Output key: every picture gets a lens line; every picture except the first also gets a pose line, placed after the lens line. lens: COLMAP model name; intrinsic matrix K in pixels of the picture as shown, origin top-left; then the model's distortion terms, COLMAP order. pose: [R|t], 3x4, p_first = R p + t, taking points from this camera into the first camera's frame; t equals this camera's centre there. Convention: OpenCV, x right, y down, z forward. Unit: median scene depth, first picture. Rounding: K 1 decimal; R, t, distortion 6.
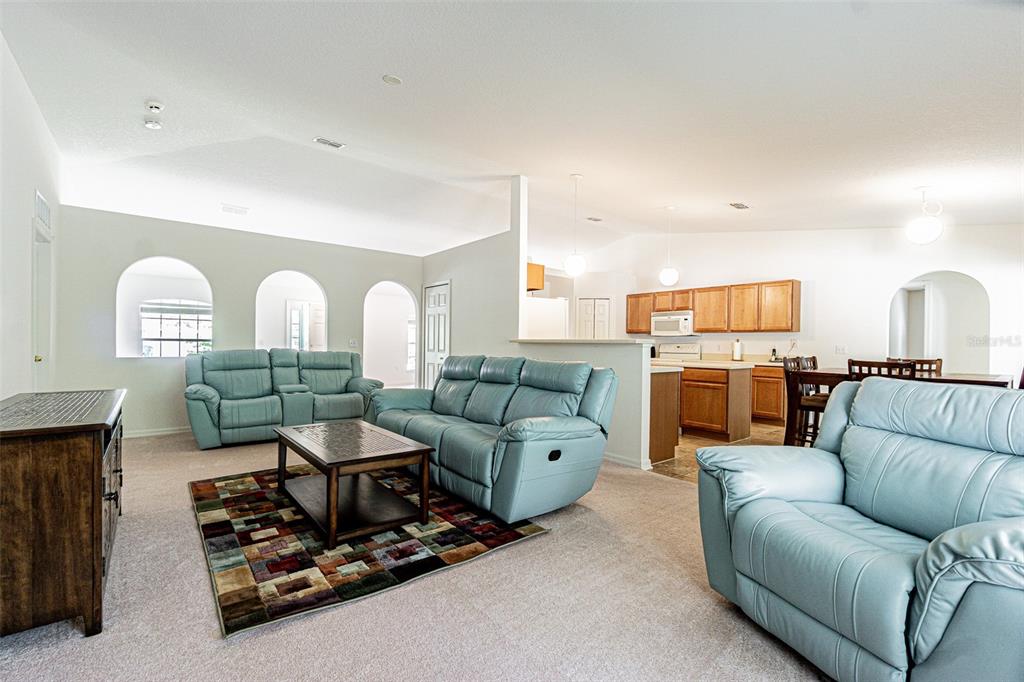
lens RADIAL K [[443.3, 0, 511.1], [0, 443.3, 348.4], [0, 0, 1]] dist [-0.000523, -0.000005]
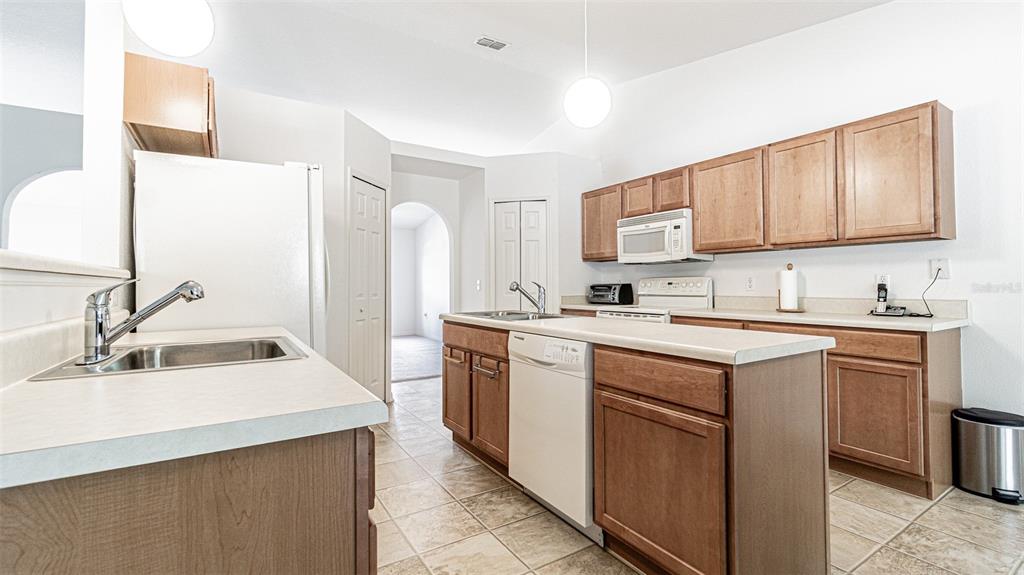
lens RADIAL K [[442.2, 0, 509.4], [0, 442.2, 274.8], [0, 0, 1]] dist [-0.000320, 0.000031]
pose [[0.992495, -0.019325, -0.120749, 0.269125], [0.015254, 0.999286, -0.034554, 0.001271], [0.121331, 0.032453, 0.992081, 0.494742]]
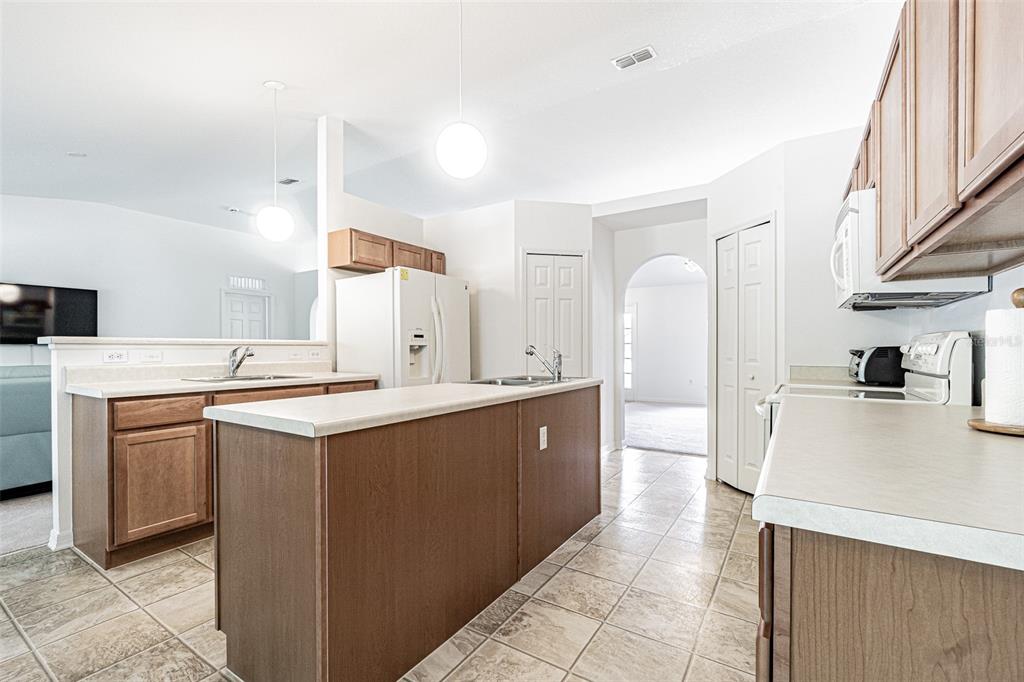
lens RADIAL K [[452.3, 0, 494.6], [0, 452.3, 349.1], [0, 0, 1]] dist [-0.001329, -0.000131]
pose [[0.281602, -0.010442, -0.959474, 0.577634], [-0.002842, 0.999927, -0.011716, 0.001521], [0.959527, 0.006026, 0.281552, 0.748131]]
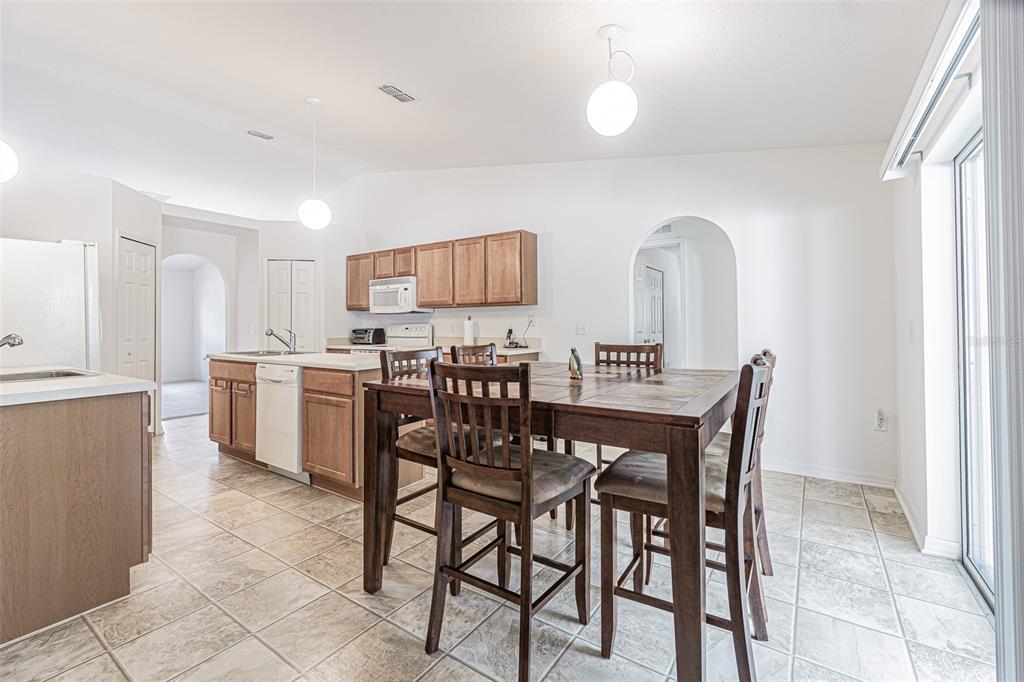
lens RADIAL K [[448.2, 0, 506.4], [0, 448.2, 318.1], [0, 0, 1]] dist [-0.003174, -0.000303]
pose [[0.962837, -0.014627, 0.269688, 0.357056], [0.021005, 0.999563, -0.020781, -0.001842], [-0.269266, 0.025674, 0.962724, 0.280620]]
